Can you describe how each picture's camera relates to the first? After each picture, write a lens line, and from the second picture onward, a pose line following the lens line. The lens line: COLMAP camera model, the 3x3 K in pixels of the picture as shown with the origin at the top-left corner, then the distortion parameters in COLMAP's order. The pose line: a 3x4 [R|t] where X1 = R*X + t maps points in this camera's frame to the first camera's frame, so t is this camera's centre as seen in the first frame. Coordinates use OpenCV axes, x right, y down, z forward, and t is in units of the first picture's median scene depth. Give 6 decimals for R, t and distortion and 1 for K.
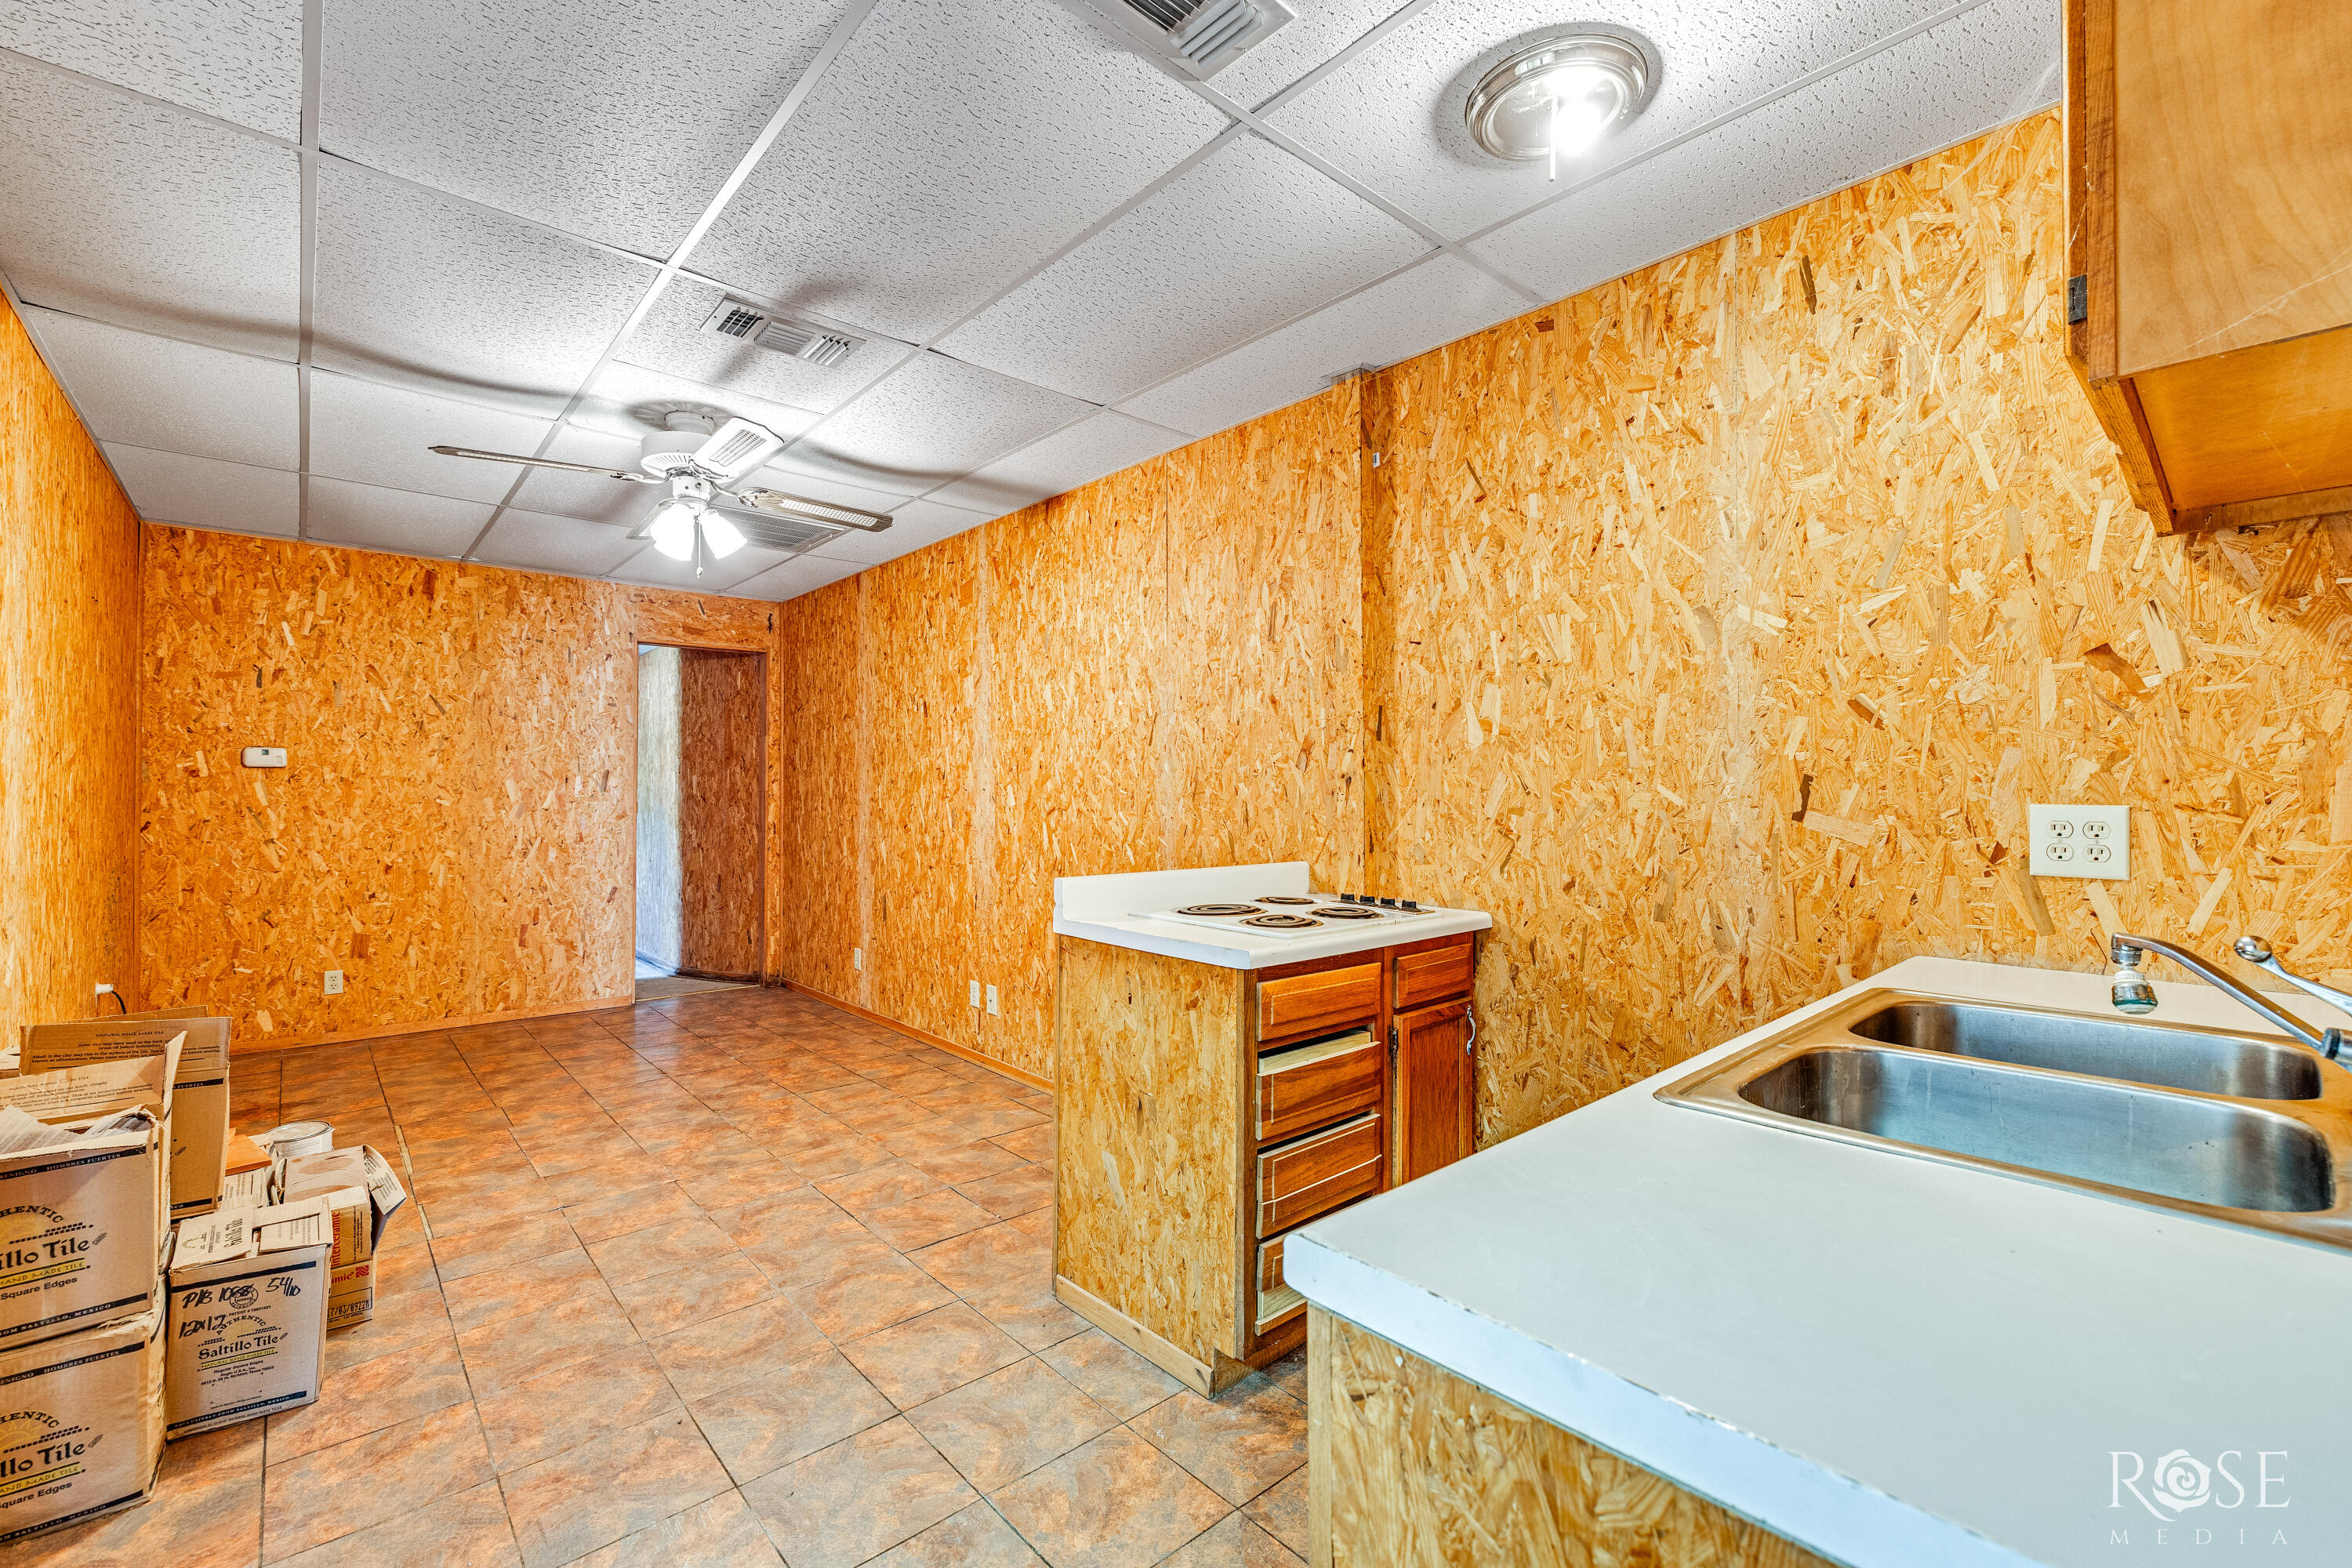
lens RADIAL K [[985.9, 0, 1172.6], [0, 985.9, 784.8], [0, 0, 1]] dist [-0.001188, -0.000102]
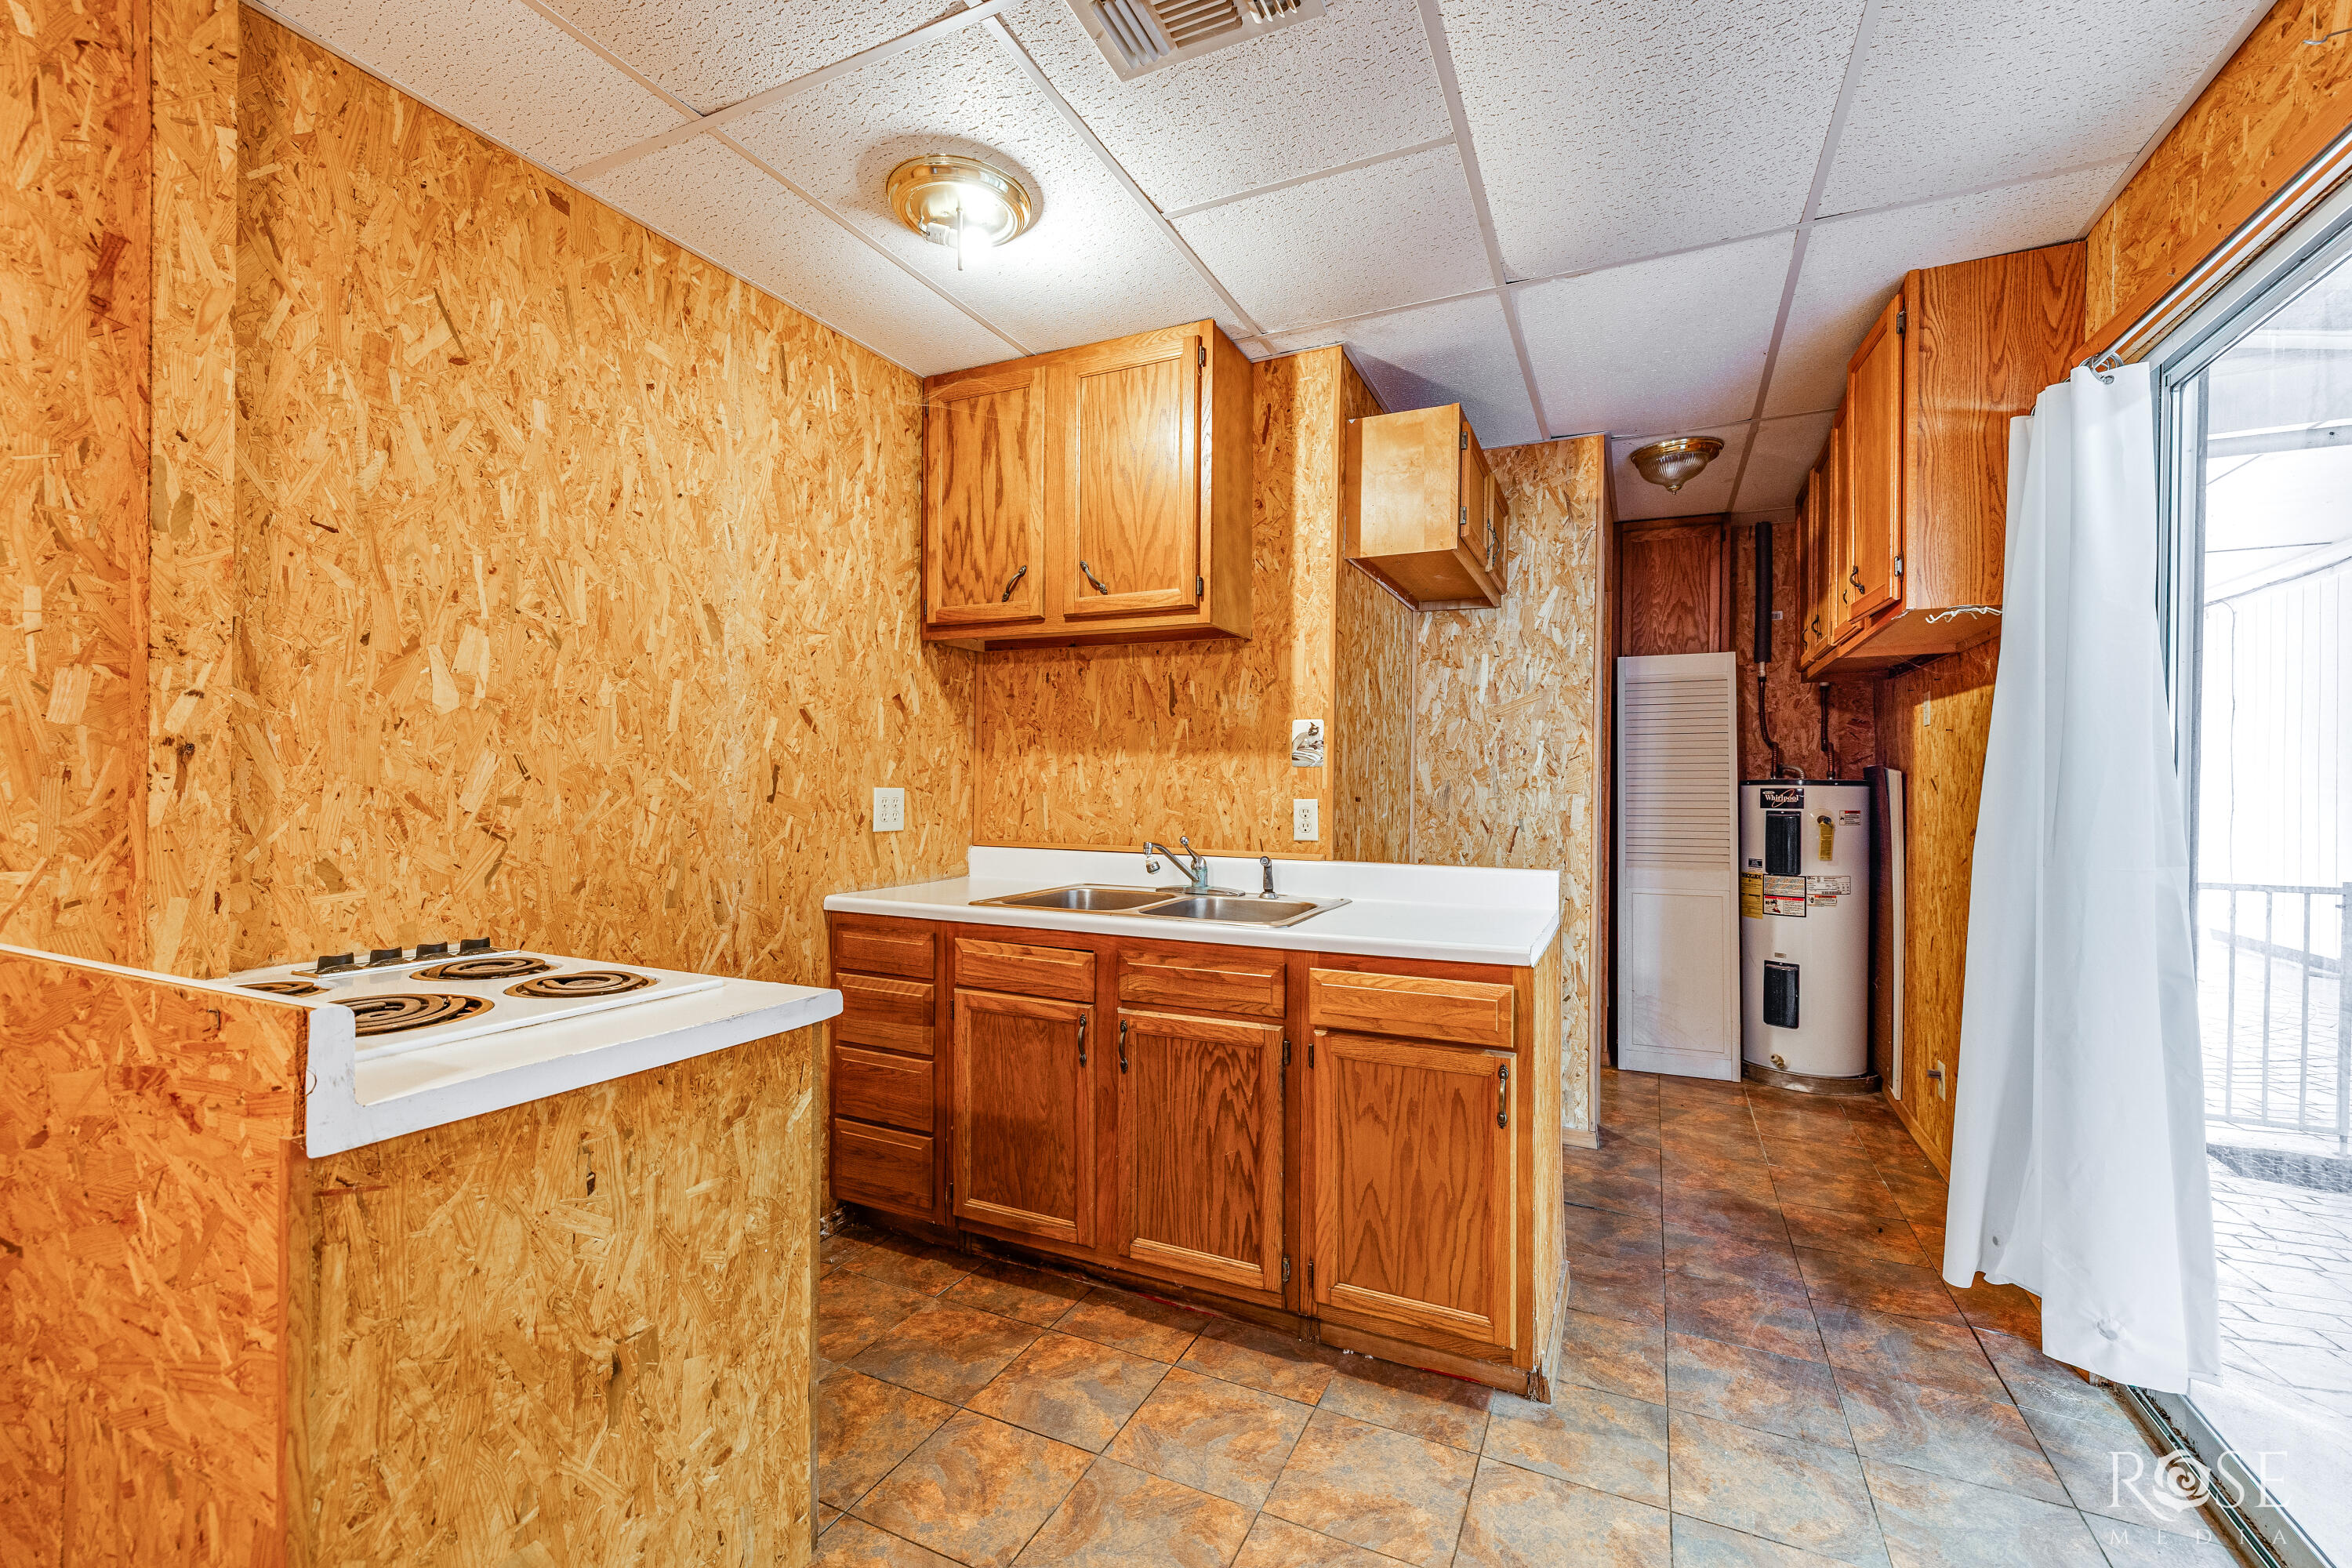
lens RADIAL K [[985.9, 0, 1172.6], [0, 985.9, 784.8], [0, 0, 1]] dist [-0.001188, -0.000102]
pose [[-0.382000, -0.004875, 0.924149, -0.566132], [-0.015593, 0.999878, -0.001171, 0.006868], [-0.924031, -0.014858, -0.382029, 0.832283]]
